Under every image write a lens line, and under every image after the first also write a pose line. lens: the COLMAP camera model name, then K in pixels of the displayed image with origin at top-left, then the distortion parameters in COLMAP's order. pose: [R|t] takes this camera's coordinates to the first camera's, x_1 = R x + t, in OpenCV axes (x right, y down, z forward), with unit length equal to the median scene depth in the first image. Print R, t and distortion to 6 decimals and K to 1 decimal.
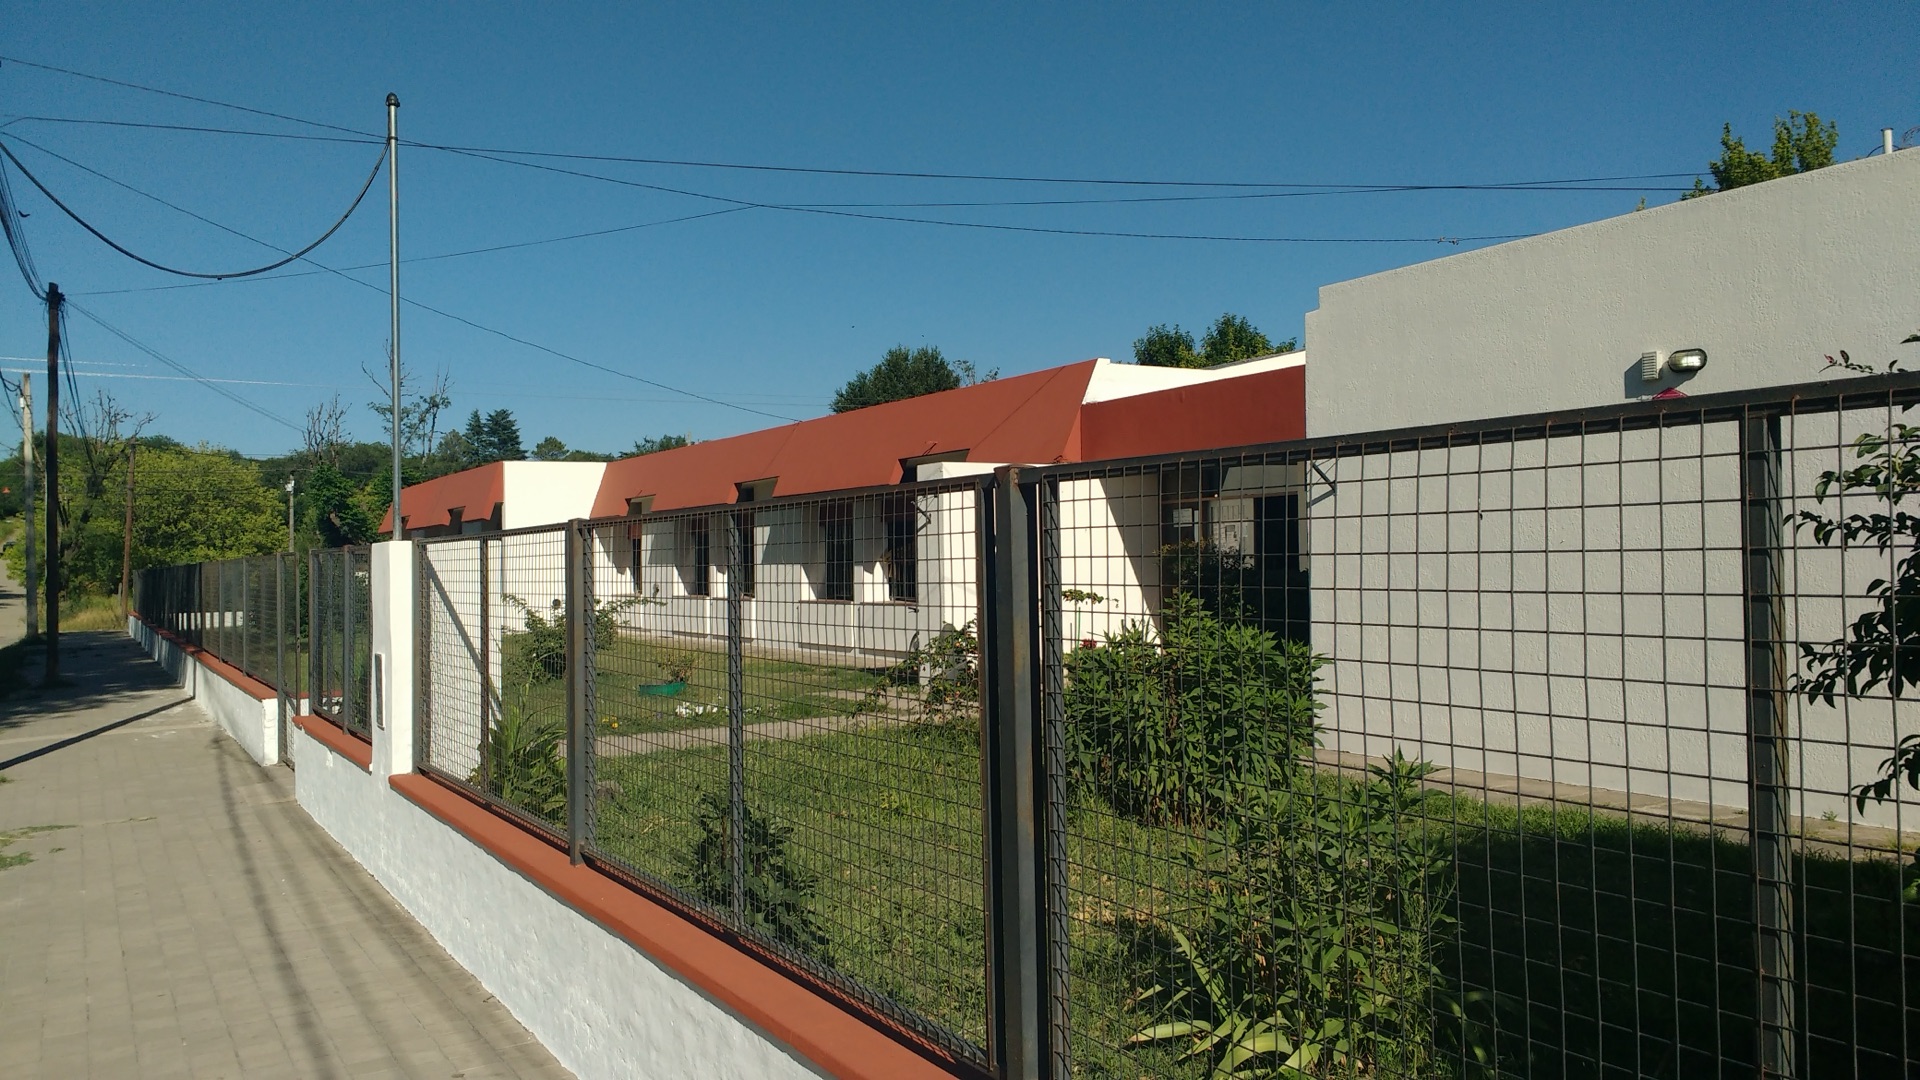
lens RADIAL K [[1504.8, 0, 960.0], [0, 1504.8, 540.0], [0, 0, 1]] dist [0.115187, -0.189881]
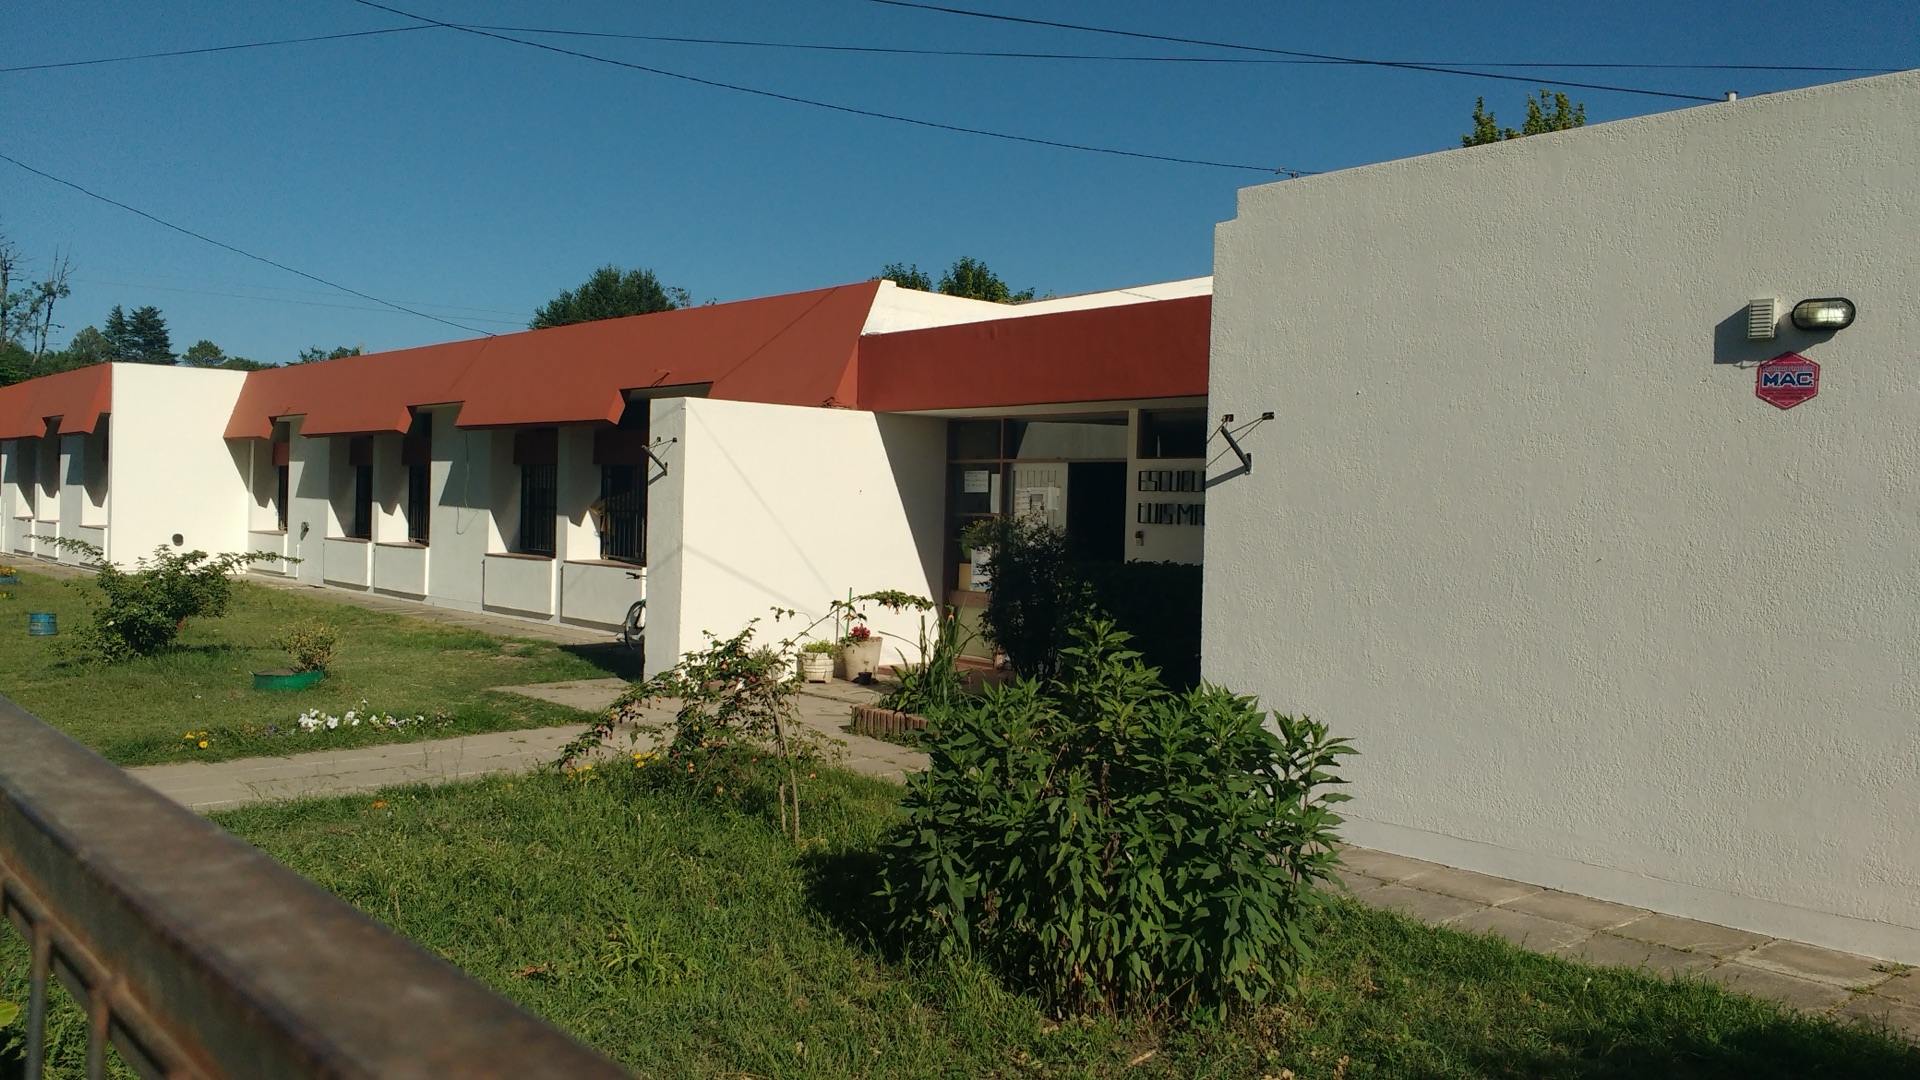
lens RADIAL K [[1504.8, 0, 960.0], [0, 1504.8, 540.0], [0, 0, 1]] dist [0.115187, -0.189881]
pose [[0.980141, 0.038917, 0.194447, -0.019985], [-0.046287, 0.998366, 0.033500, -0.009736], [-0.192826, -0.041835, 0.980341, 0.190641]]
